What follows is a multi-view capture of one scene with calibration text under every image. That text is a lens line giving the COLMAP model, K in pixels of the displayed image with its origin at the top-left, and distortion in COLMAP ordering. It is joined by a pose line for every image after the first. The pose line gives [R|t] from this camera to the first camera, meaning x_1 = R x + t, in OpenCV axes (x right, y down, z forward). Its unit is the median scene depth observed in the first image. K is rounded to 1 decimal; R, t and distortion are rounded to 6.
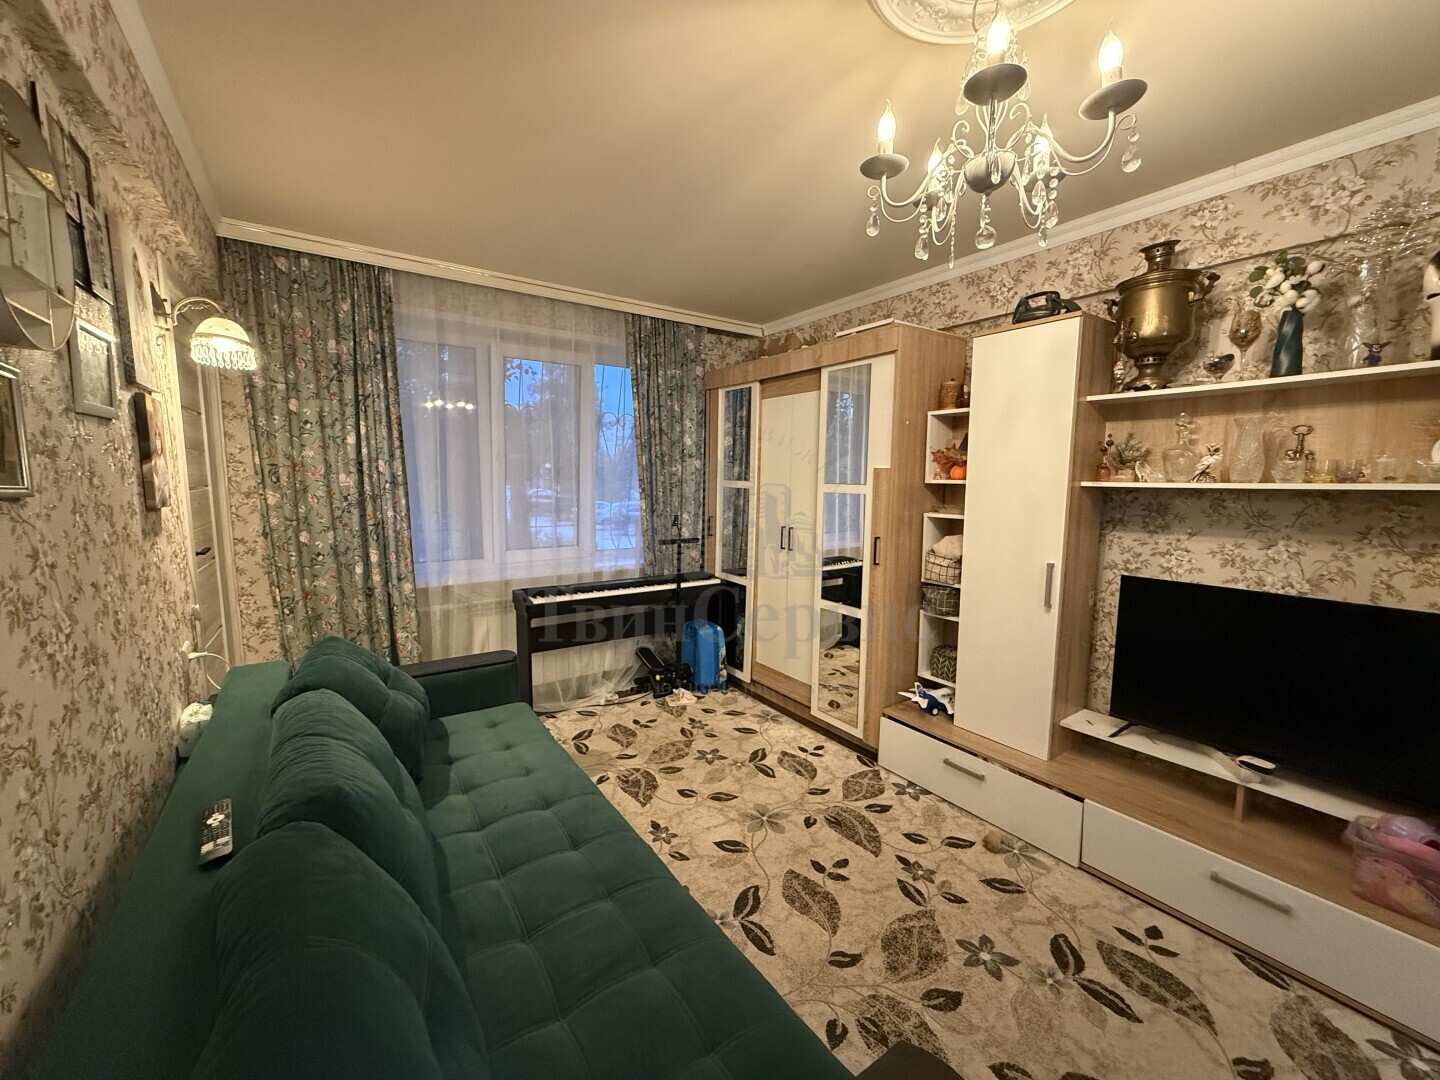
lens RADIAL K [[572.4, 0, 714.7], [0, 572.4, 543.4], [0, 0, 1]] dist [-0.001519, 0.000706]
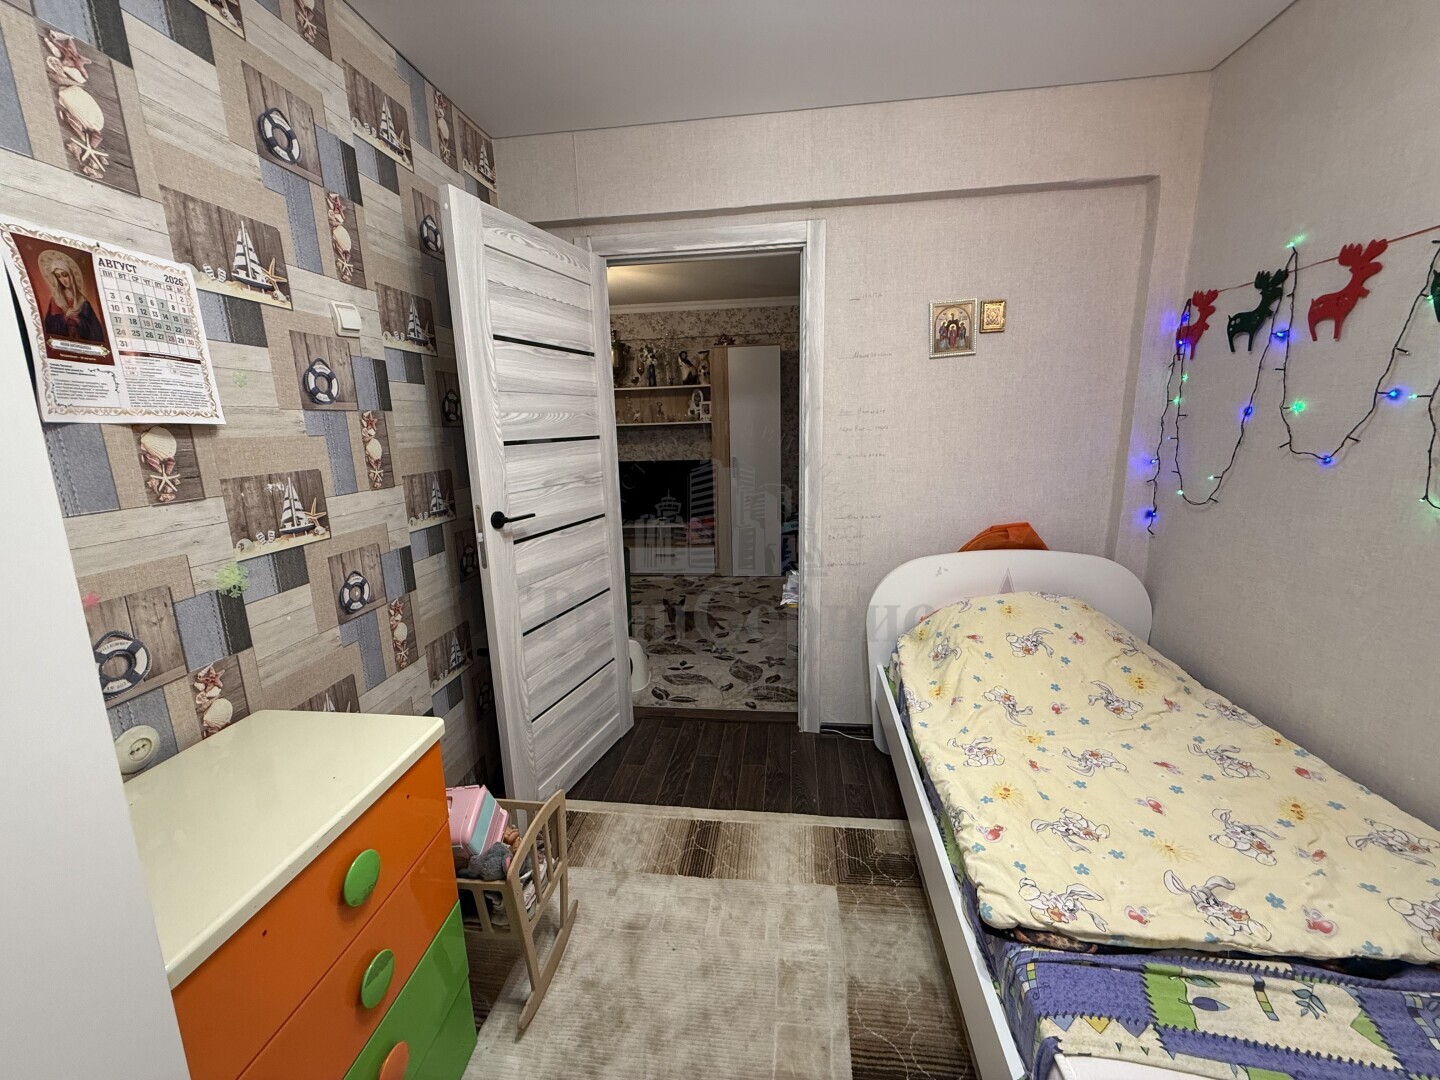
lens RADIAL K [[572.4, 0, 714.7], [0, 572.4, 543.4], [0, 0, 1]] dist [-0.001519, 0.000706]
pose [[0.661103, -0.175832, 0.729401, -0.762592], [0.114882, 0.984411, 0.133181, 0.105449], [-0.741448, -0.004251, 0.670997, -0.855845]]
